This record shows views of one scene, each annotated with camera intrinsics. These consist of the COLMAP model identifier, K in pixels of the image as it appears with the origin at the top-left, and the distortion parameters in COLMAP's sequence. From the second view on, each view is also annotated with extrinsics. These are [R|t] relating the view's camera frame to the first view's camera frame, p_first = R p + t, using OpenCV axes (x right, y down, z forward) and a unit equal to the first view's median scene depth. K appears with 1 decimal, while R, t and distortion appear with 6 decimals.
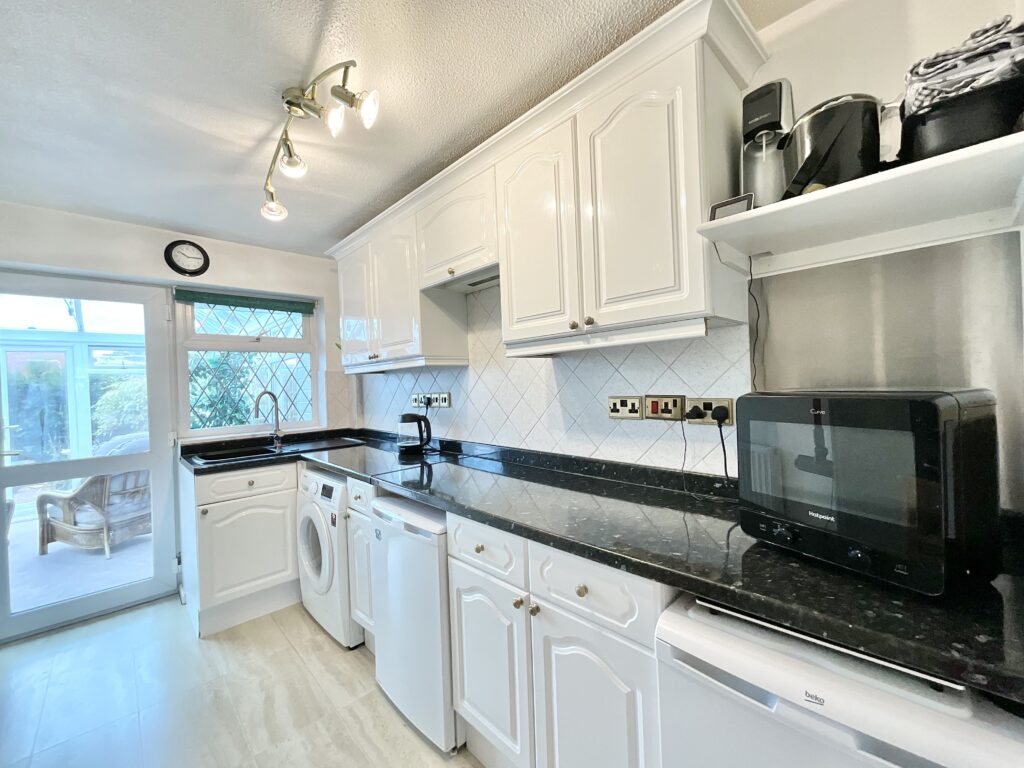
lens RADIAL K [[414.0, 0, 512.0], [0, 414.0, 384.0], [0, 0, 1]] dist [-0.001880, -0.000240]
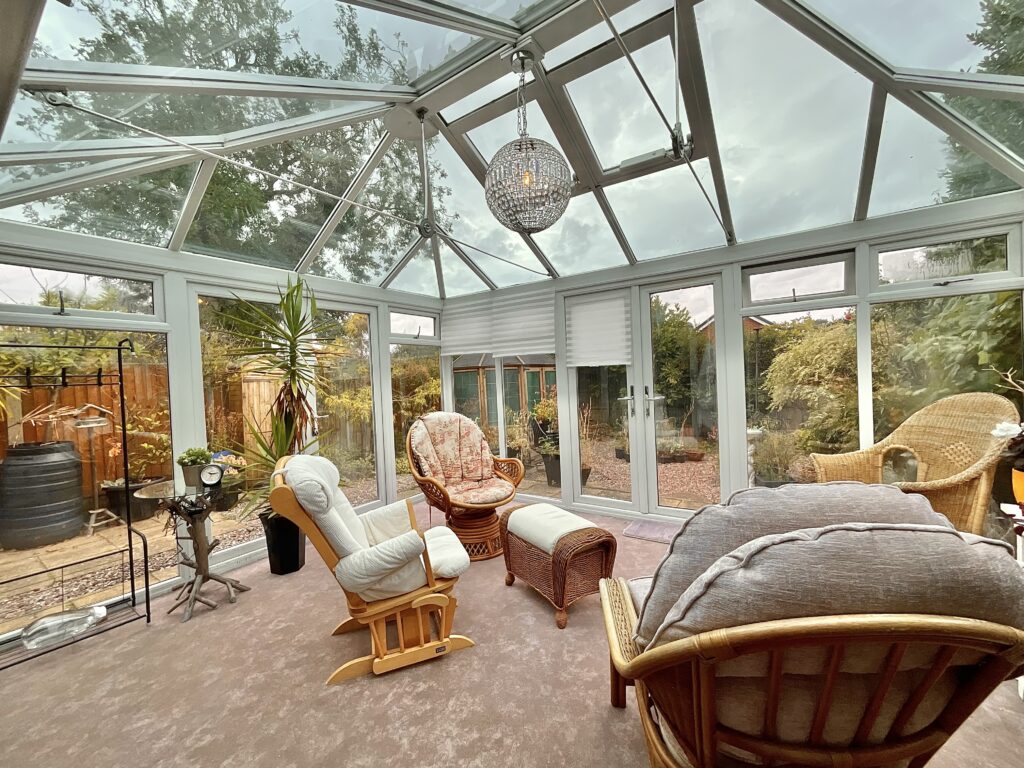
lens RADIAL K [[414.0, 0, 512.0], [0, 414.0, 384.0], [0, 0, 1]] dist [-0.001880, -0.000240]
pose [[0.205522, 0.045613, -0.977589, -0.346897], [0.032294, 0.998053, 0.053357, 0.017815], [0.978120, -0.042536, 0.203649, 0.373708]]
